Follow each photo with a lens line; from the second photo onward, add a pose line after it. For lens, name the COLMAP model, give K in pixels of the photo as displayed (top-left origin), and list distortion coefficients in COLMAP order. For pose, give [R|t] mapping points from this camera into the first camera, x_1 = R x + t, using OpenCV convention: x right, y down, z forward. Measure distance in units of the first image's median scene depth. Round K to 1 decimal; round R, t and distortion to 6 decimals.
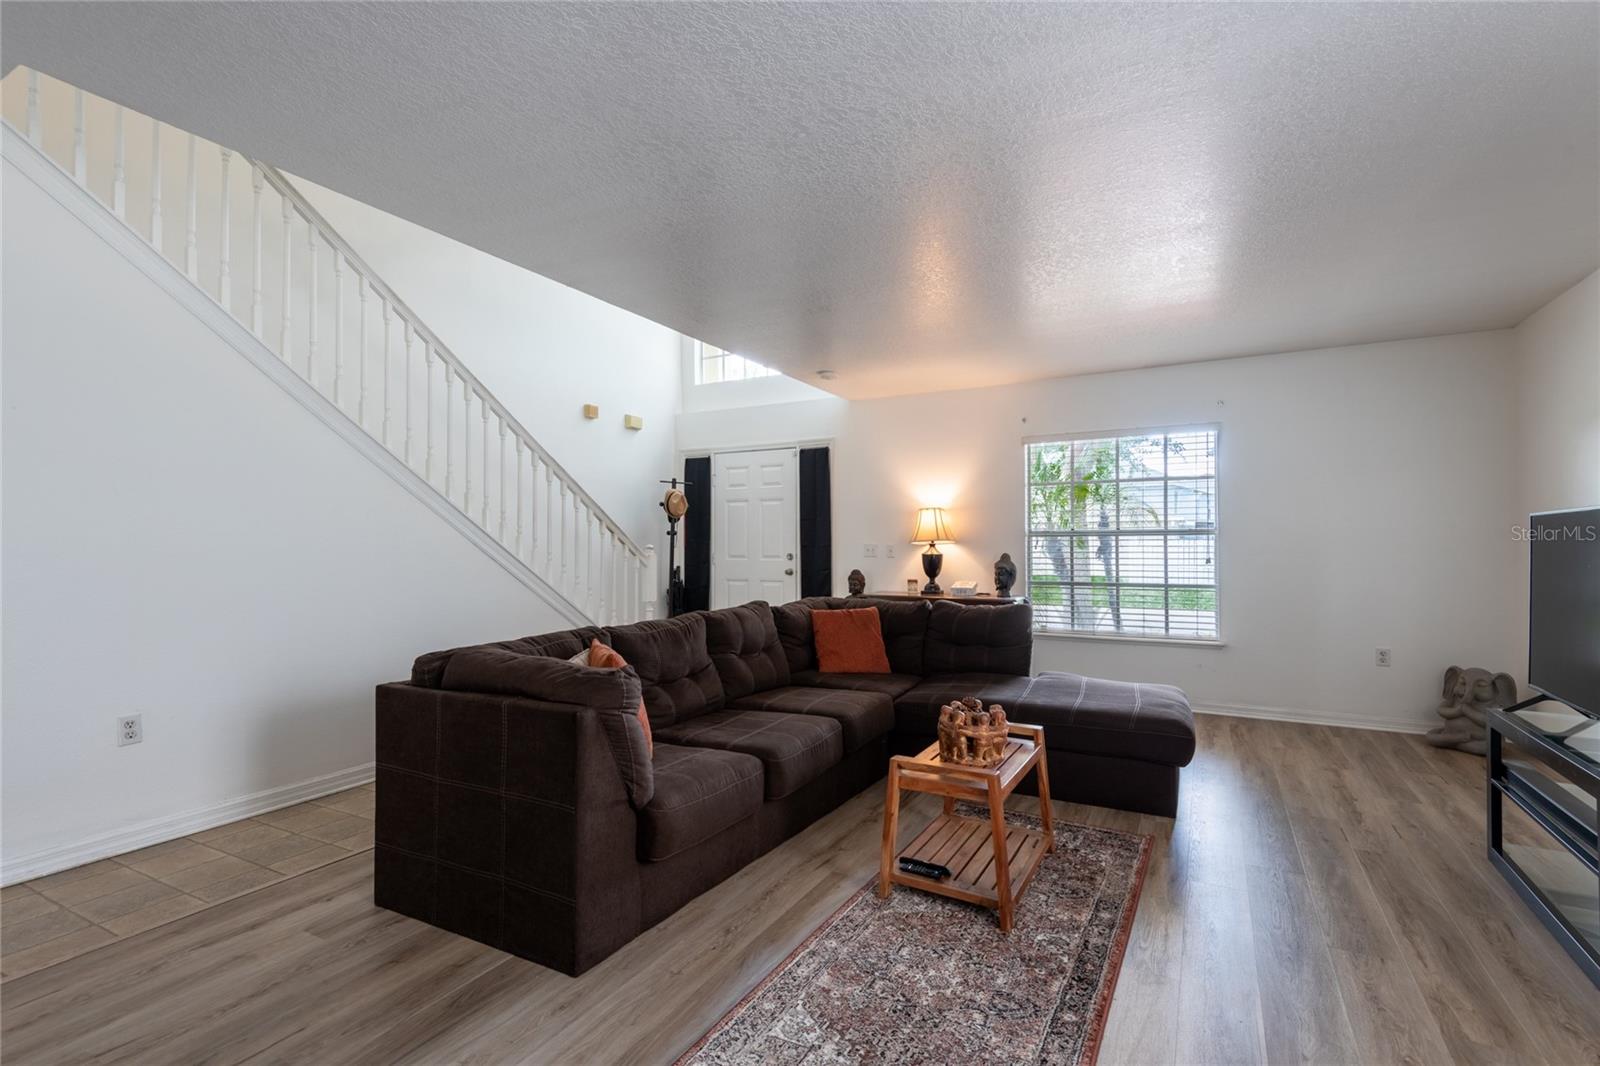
lens RADIAL K [[731.8, 0, 810.6], [0, 731.8, 541.6], [0, 0, 1]] dist [-0.001802, -0.000925]
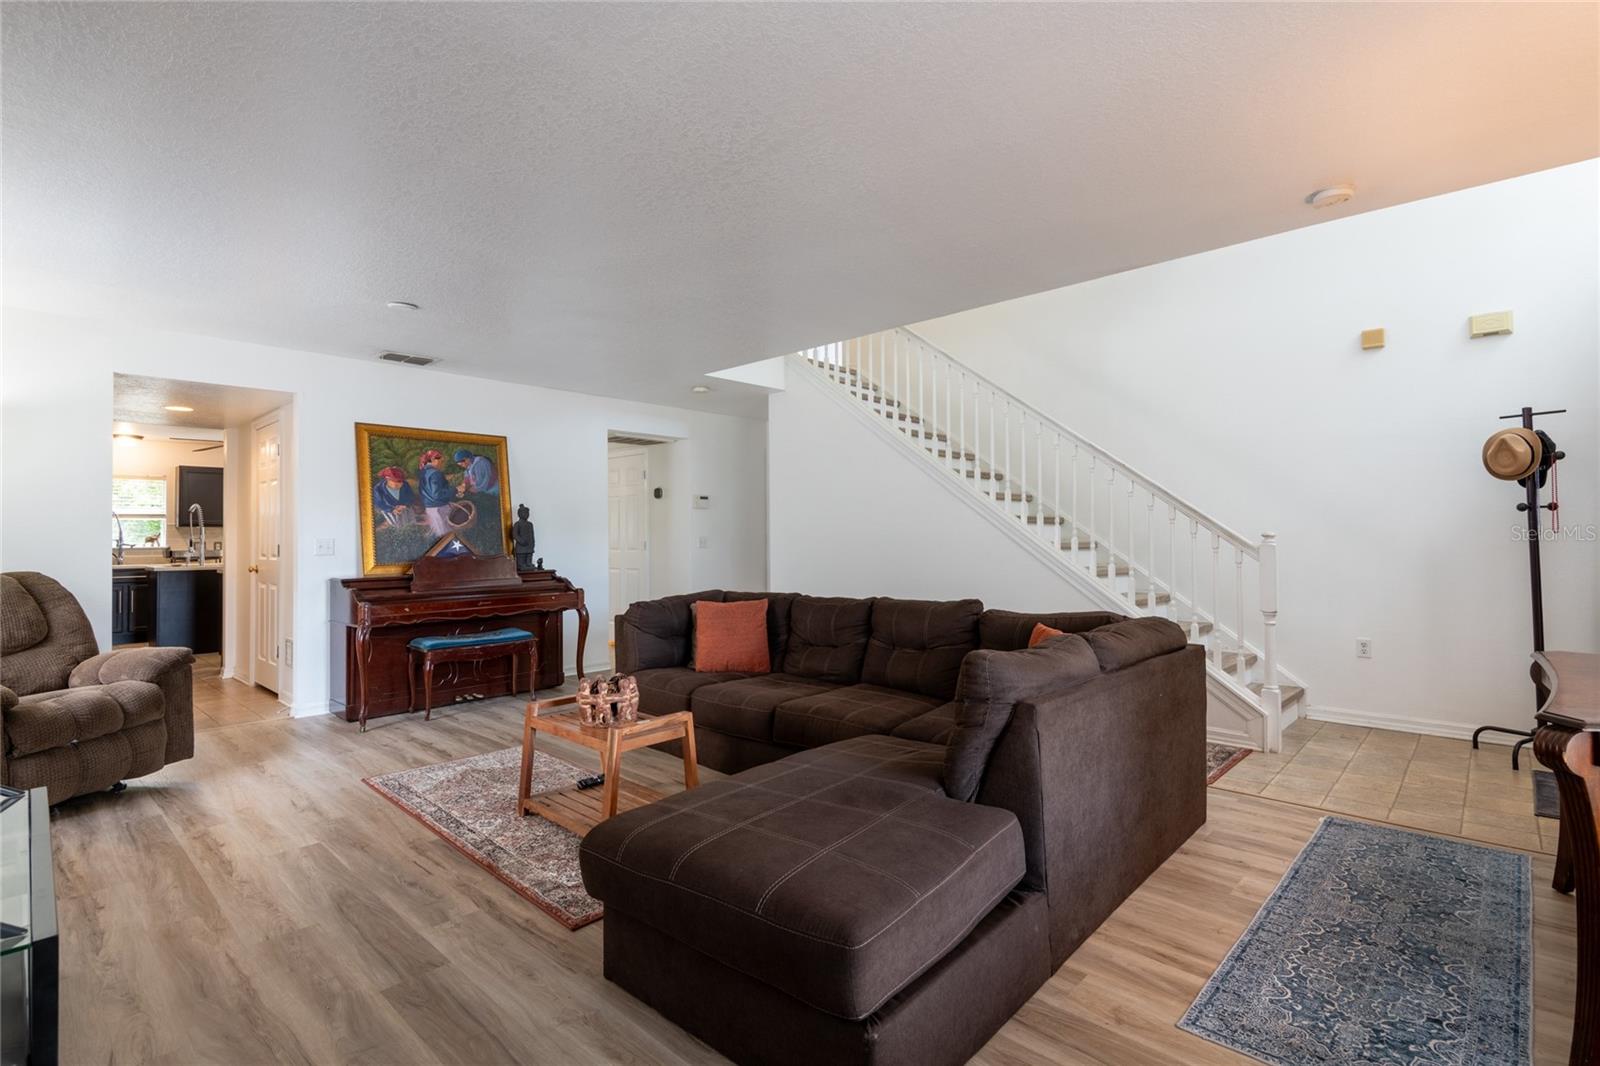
lens RADIAL K [[749.5, 0, 800.0], [0, 749.5, 533.0], [0, 0, 1]] dist [0.000503, -0.011065]
pose [[-0.248448, -0.002464, -0.968642, 1.473648], [0.012245, 0.999909, -0.005684, 0.012956], [0.968568, -0.013274, -0.248395, 1.821050]]
